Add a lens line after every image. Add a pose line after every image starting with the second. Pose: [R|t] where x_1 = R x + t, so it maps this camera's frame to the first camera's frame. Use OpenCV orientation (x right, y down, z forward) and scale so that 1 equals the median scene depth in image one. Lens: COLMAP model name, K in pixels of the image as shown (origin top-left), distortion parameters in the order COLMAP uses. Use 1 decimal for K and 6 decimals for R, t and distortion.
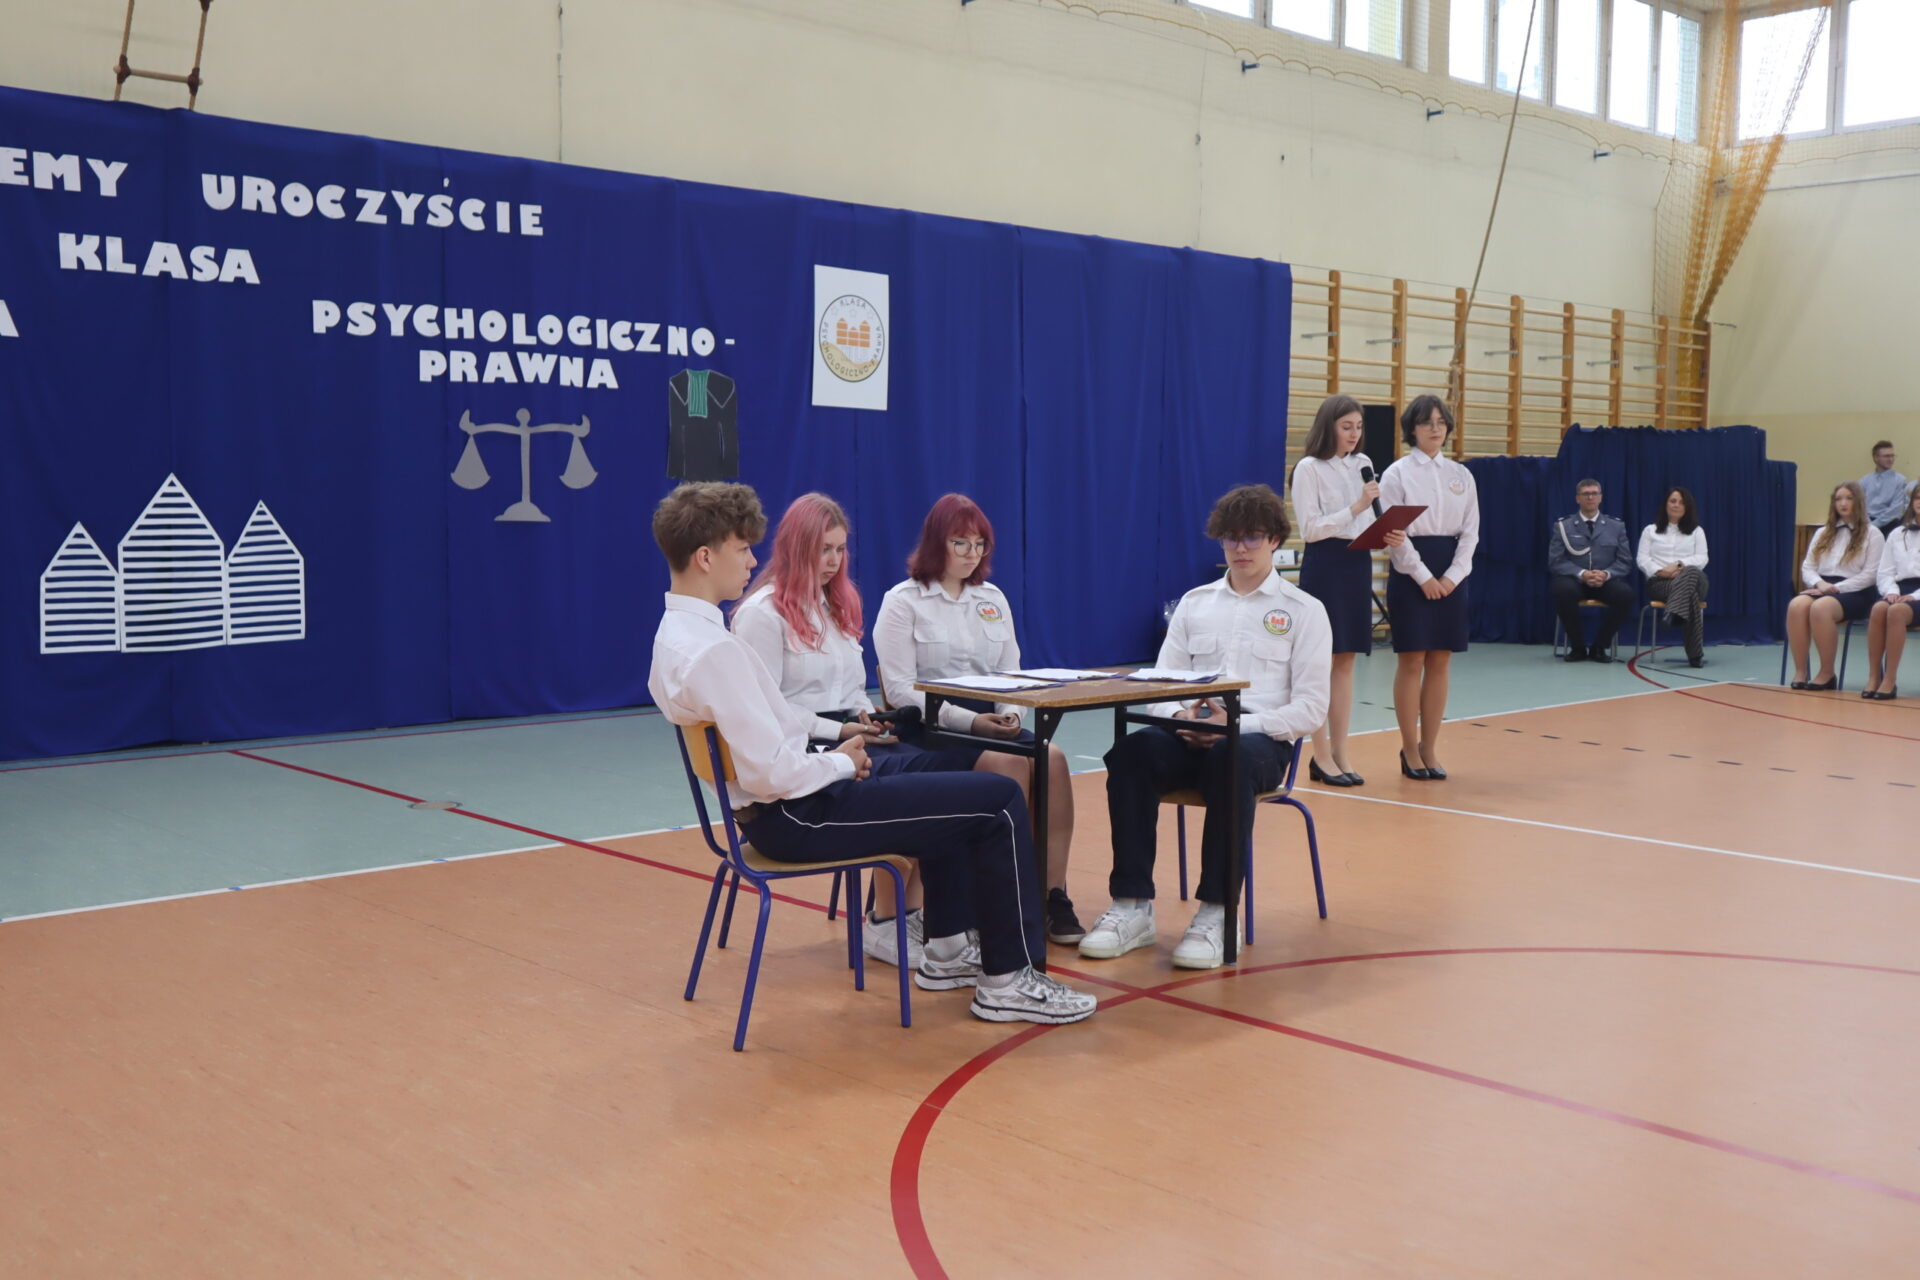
lens RADIAL K [[1967.3, 0, 966.7], [0, 1967.3, 623.5], [0, 0, 1]] dist [0.003212, 0.000000]
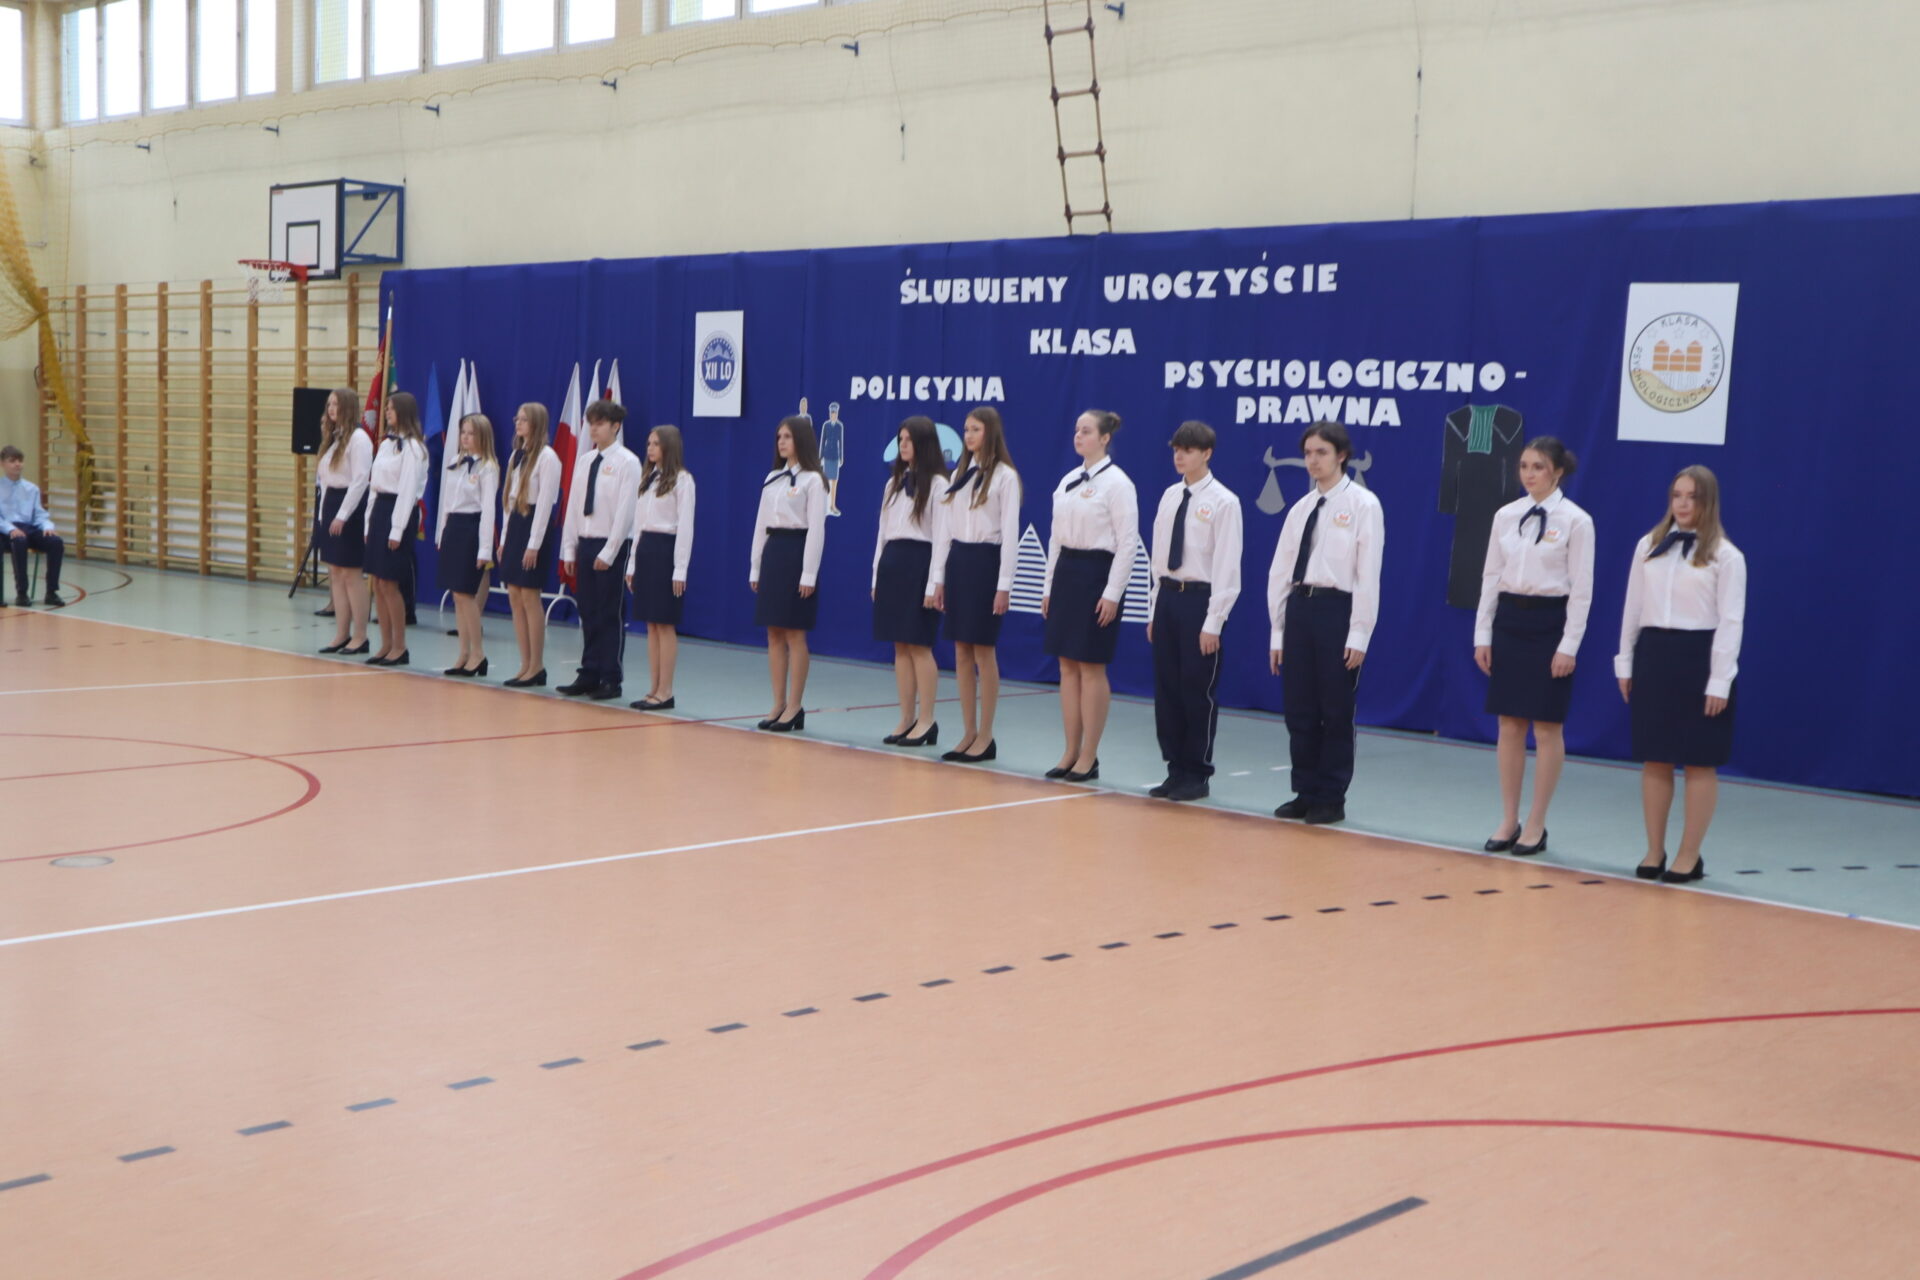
lens RADIAL K [[2193.4, 0, 938.1], [0, 2193.4, 598.3], [0, 0, 1]] dist [0.030570, 0.000000]
pose [[0.058252, 0.059593, -0.996522, 1.062089], [-0.111053, 0.992408, 0.052855, -0.067155], [0.992106, 0.107588, 0.064428, 0.742230]]
